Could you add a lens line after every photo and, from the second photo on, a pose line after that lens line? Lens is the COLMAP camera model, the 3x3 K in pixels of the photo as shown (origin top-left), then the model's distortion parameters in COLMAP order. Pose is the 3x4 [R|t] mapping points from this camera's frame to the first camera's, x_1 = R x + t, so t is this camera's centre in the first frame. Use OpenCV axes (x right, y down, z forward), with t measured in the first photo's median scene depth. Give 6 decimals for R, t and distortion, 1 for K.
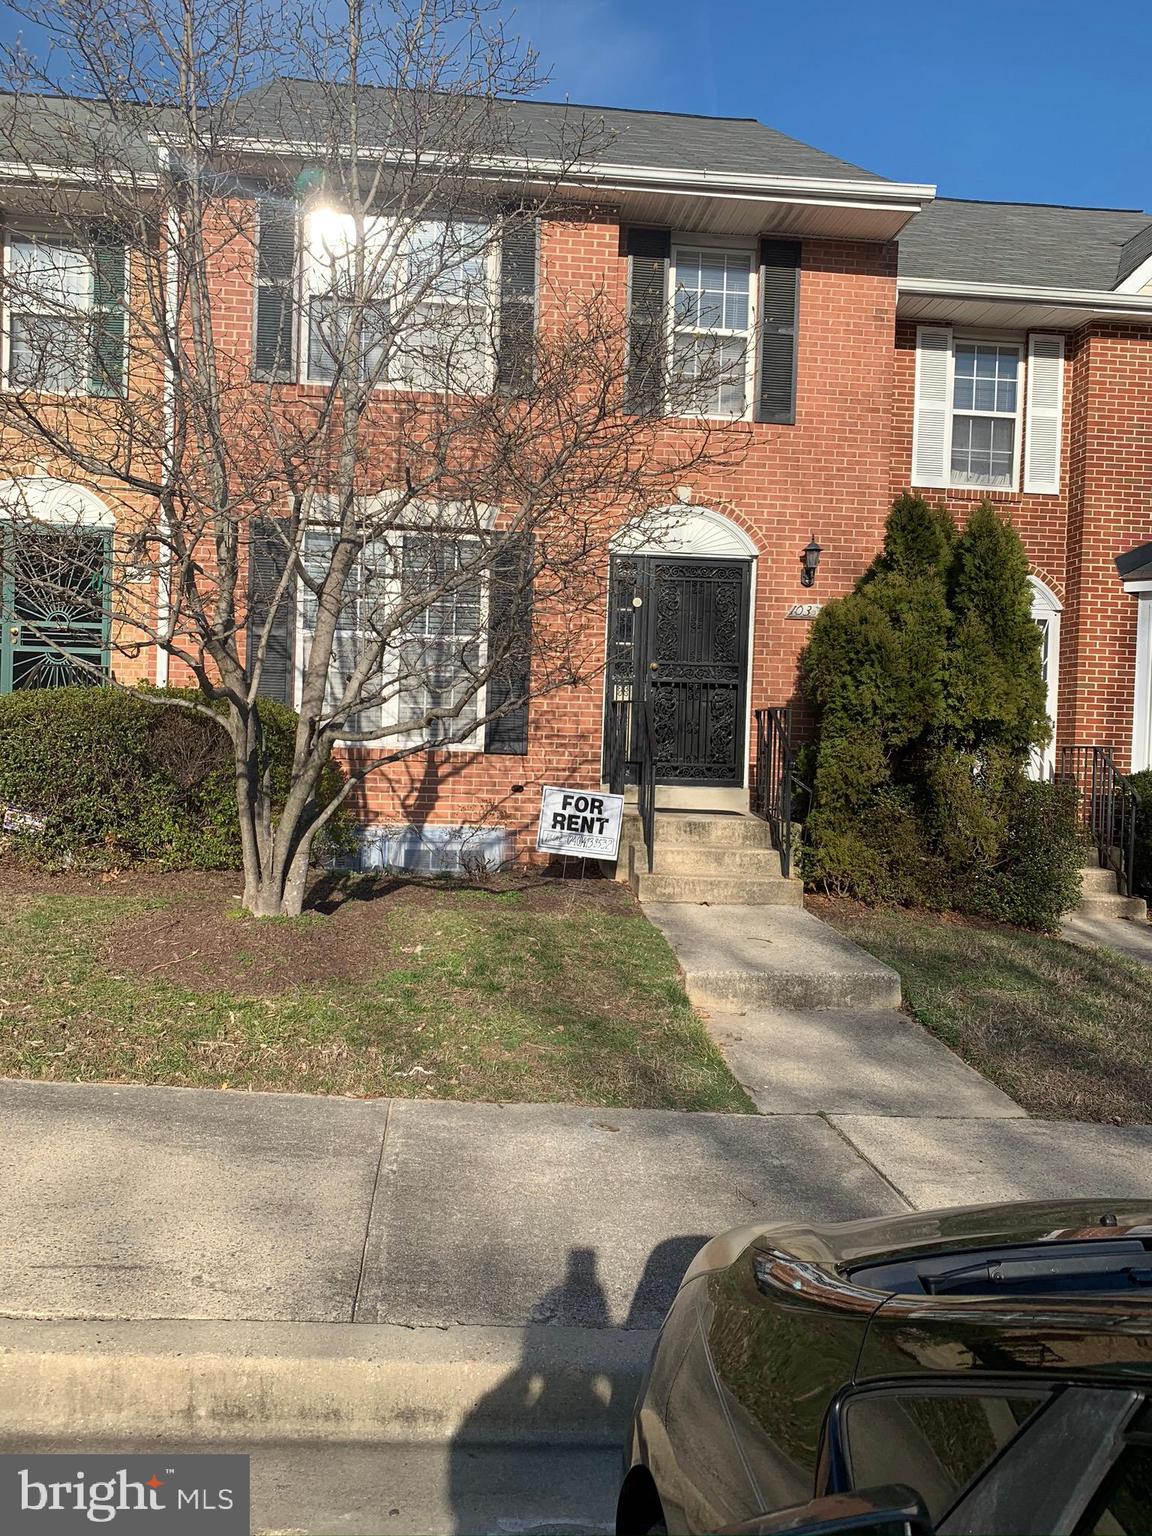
lens RADIAL K [[1125.5, 0, 576.0], [0, 1125.5, 768.0], [0, 0, 1]] dist [0.158546, -0.444466]
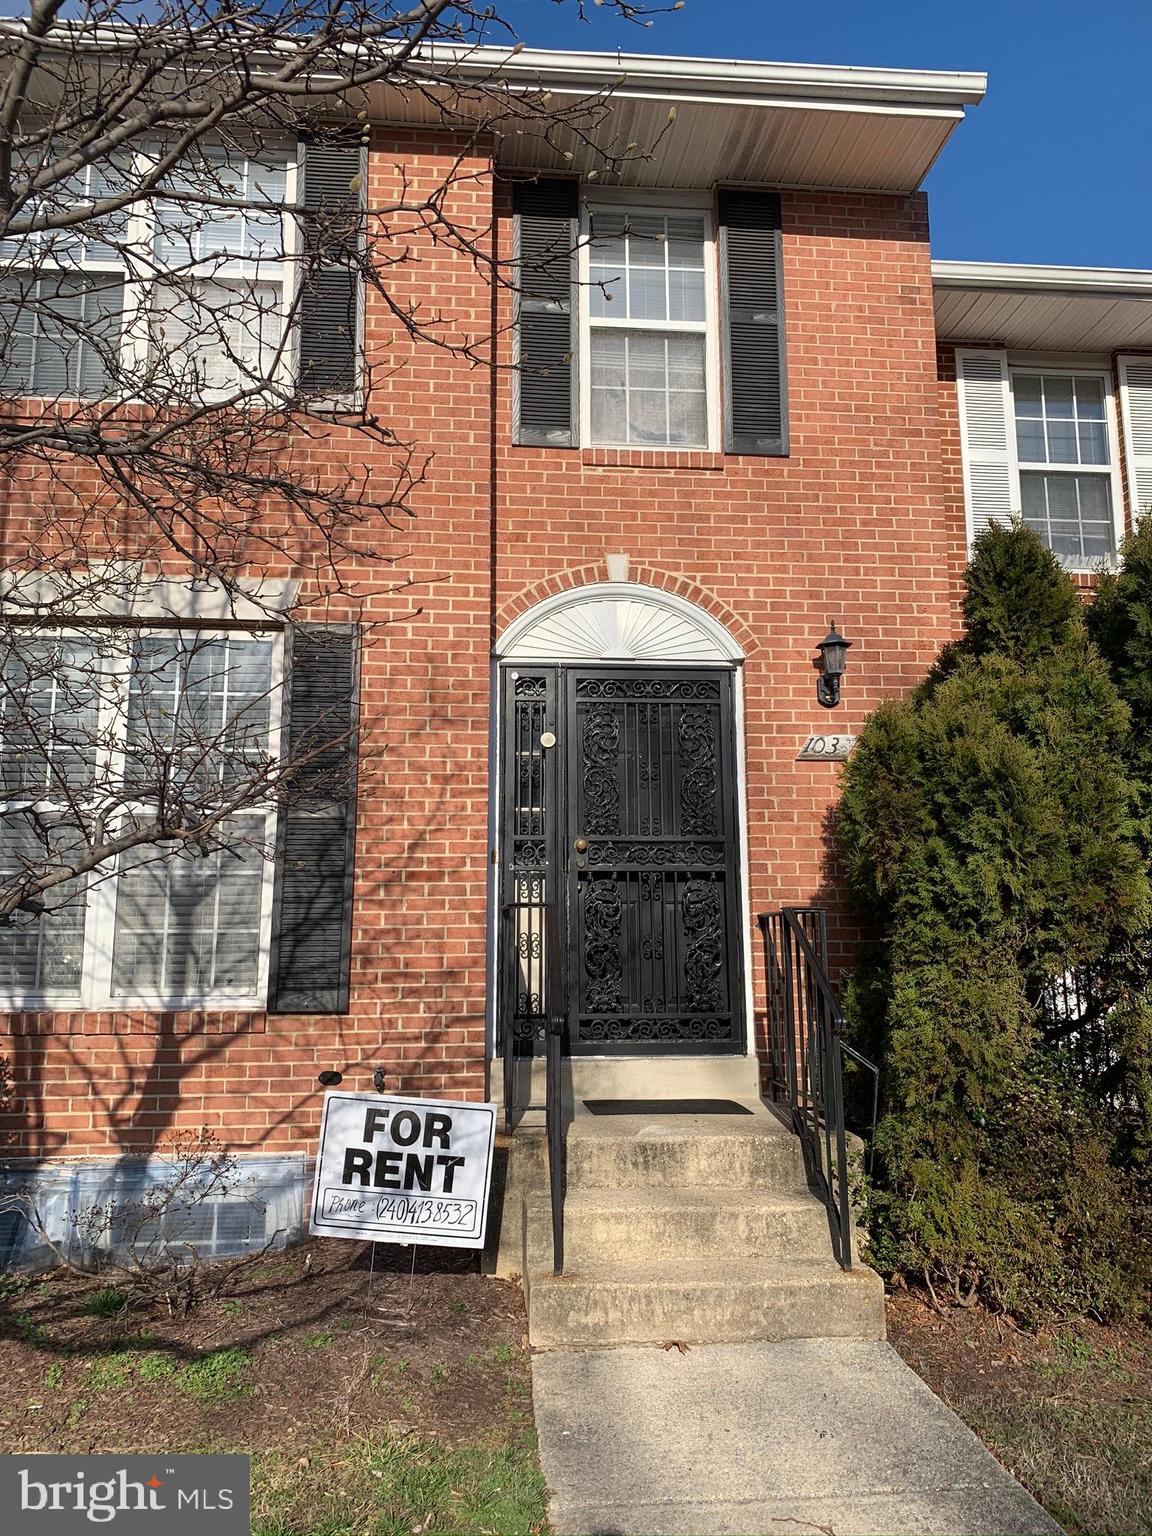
lens RADIAL K [[1168.5, 0, 576.0], [0, 1168.5, 768.0], [0, 0, 1]] dist [0.081729, -0.166713]
pose [[0.999296, -0.036910, 0.006705, 0.067718], [0.037513, 0.982234, -0.183870, -0.019317], [0.000201, 0.183992, 0.982928, 0.417332]]
